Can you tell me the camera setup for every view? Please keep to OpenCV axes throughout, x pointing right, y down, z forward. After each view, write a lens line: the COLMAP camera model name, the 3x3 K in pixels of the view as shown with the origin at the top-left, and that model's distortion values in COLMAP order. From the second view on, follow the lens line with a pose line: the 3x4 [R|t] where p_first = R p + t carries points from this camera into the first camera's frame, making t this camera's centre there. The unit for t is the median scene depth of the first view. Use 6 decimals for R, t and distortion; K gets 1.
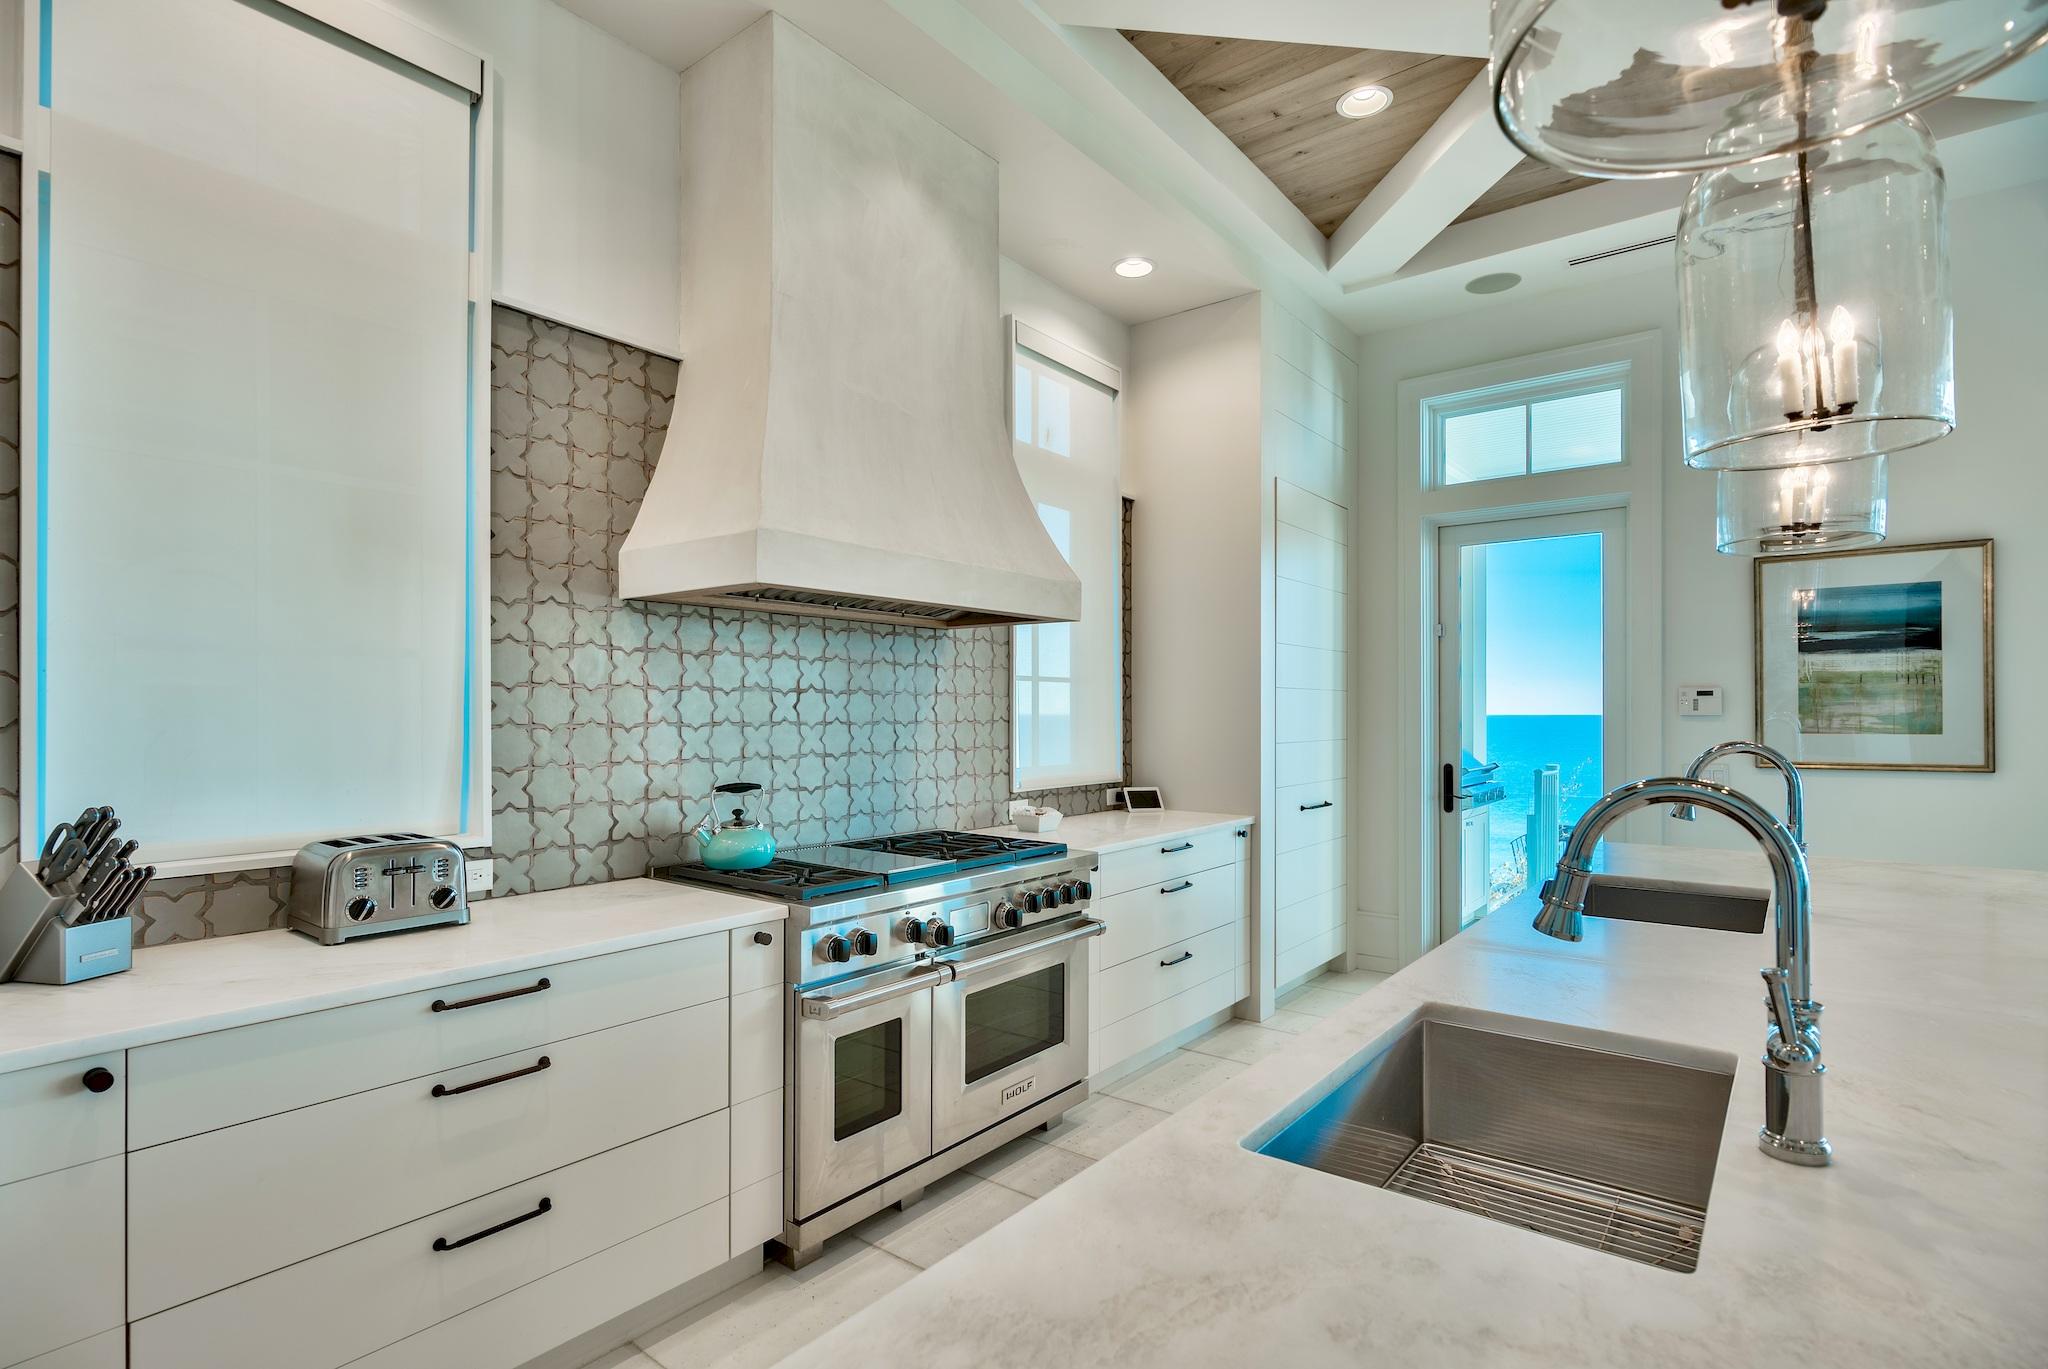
lens RADIAL K [[1002.5, 0, 1029.7], [0, 1002.5, 715.2], [0, 0, 1]] dist [-0.002358, -0.000315]
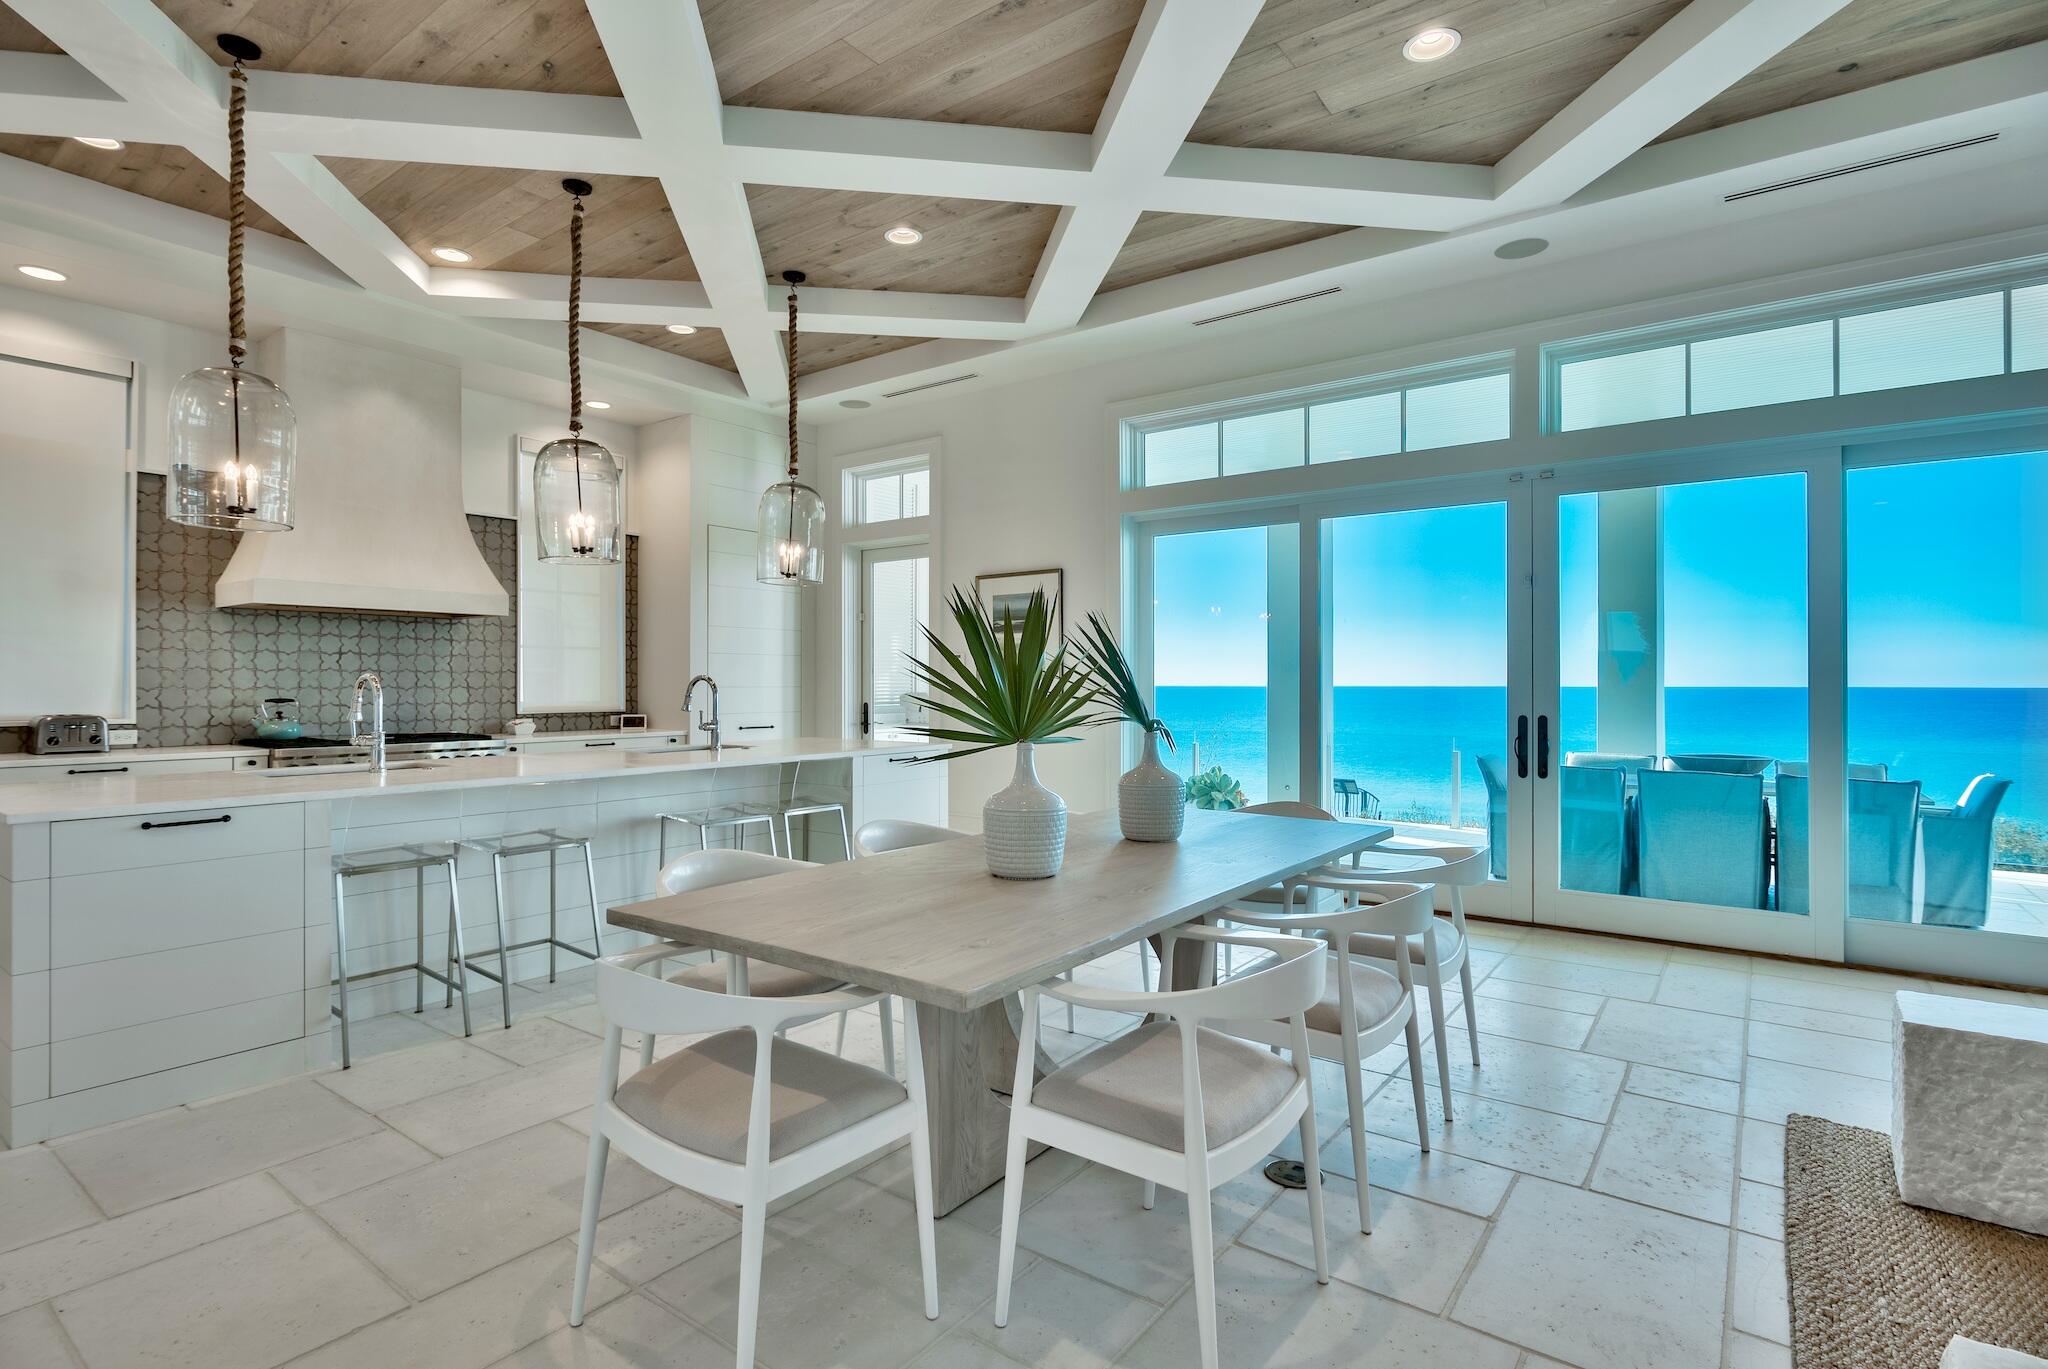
lens RADIAL K [[1014.6, 0, 1024.0], [0, 1014.6, 684.5], [0, 0, 1]] dist [-0.000579, -0.000961]
pose [[0.999757, 0.002220, 0.021920, 1.153890], [-0.002216, 0.999998, -0.000226, 0.036341], [-0.021921, 0.000177, 0.999760, -1.066579]]
